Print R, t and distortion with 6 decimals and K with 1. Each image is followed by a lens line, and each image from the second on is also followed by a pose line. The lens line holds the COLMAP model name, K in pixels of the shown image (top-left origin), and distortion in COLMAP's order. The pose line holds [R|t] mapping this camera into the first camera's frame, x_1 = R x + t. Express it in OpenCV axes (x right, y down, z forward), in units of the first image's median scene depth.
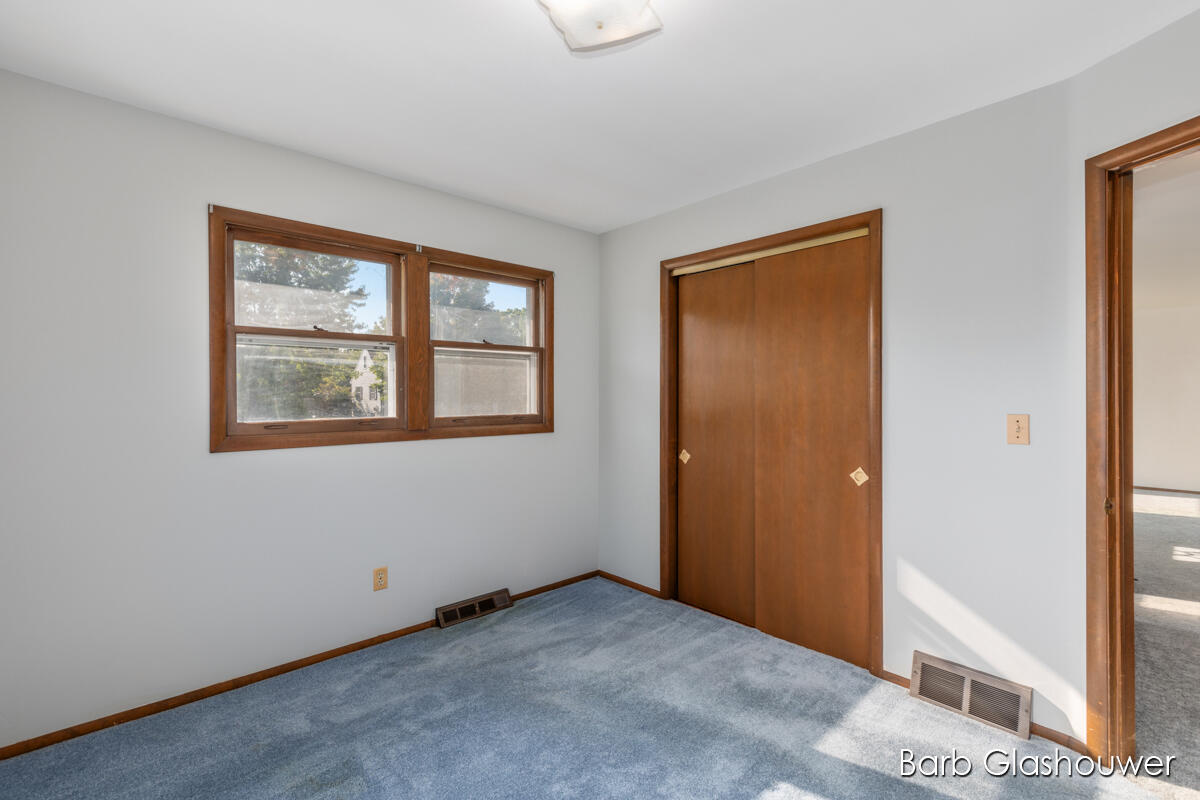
lens RADIAL K [[541.6, 0, 607.5], [0, 541.6, 394.5], [0, 0, 1]] dist [0.003709, -0.000455]
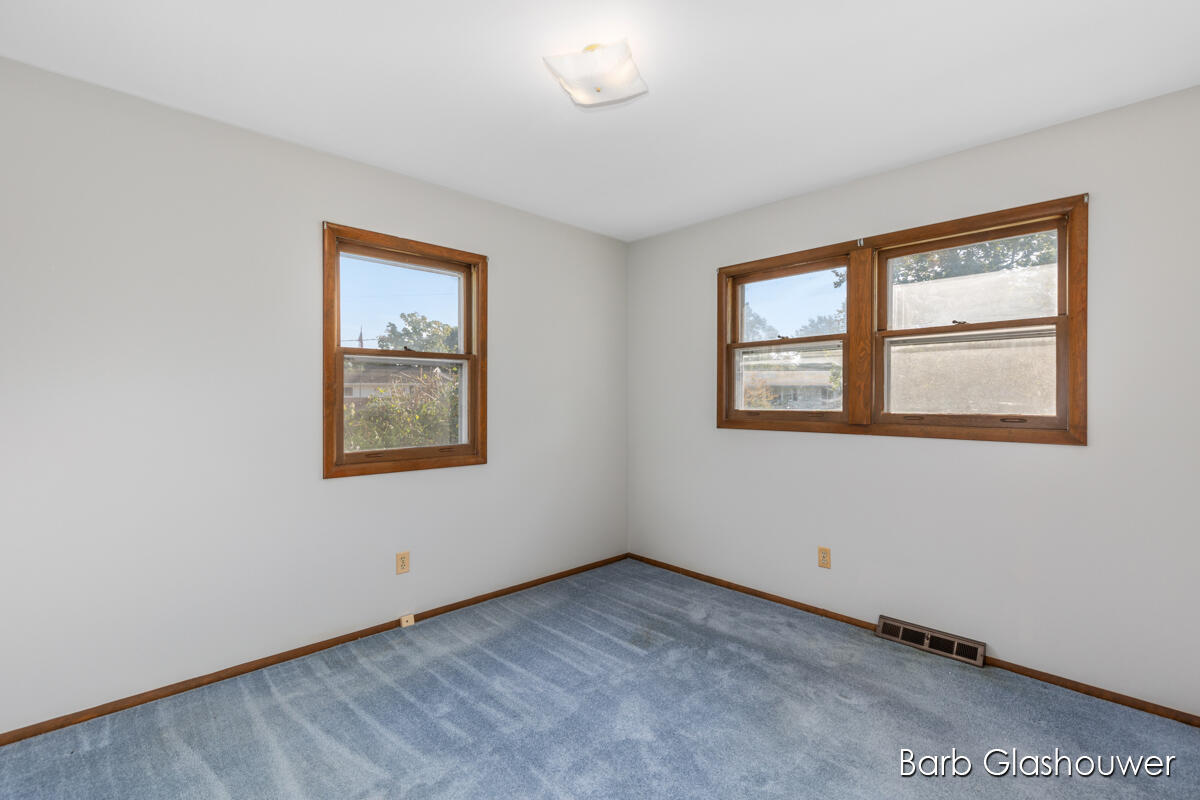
lens RADIAL K [[541.6, 0, 597.8], [0, 541.6, 395.3], [0, 0, 1]] dist [0.003709, -0.000455]
pose [[0.013587, 0.000576, -0.999908, 0.615117], [0.000298, 1.000000, 0.000580, 0.010992], [0.999908, -0.000305, 0.013587, 0.488131]]
